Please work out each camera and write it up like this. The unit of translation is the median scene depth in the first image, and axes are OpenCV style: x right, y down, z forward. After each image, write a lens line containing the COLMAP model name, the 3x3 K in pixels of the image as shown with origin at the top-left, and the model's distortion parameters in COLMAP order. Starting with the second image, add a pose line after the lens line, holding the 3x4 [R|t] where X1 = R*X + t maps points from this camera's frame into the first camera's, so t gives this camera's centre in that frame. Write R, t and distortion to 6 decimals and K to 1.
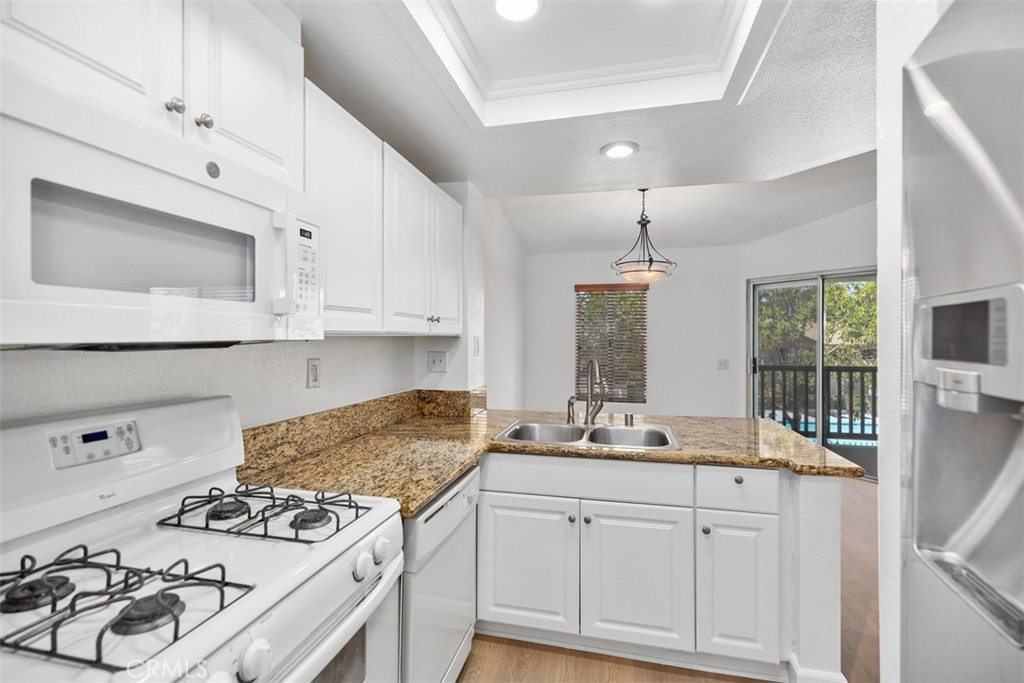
lens RADIAL K [[460.6, 0, 510.6], [0, 460.6, 340.6], [0, 0, 1]] dist [-0.002436, 0.002153]
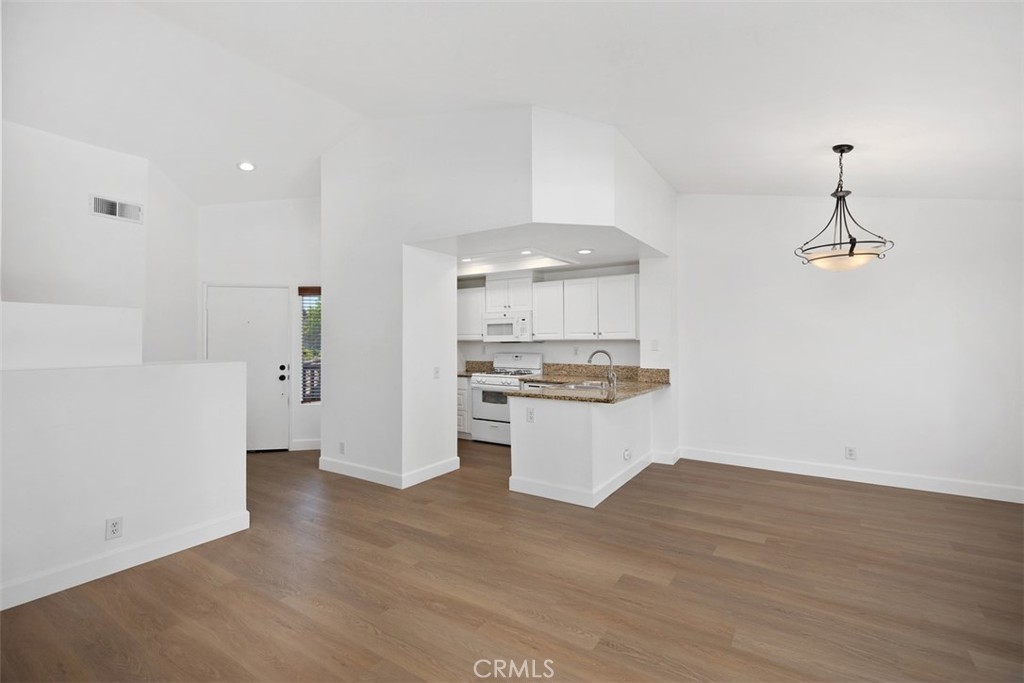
lens RADIAL K [[460.6, 0, 510.0], [0, 460.6, 341.4], [0, 0, 1]] dist [-0.002436, 0.002153]
pose [[-0.325222, 0.002167, -0.945635, 1.222275], [-0.003220, 0.999989, 0.003399, -0.005623], [0.945632, 0.004150, -0.325212, 0.713618]]
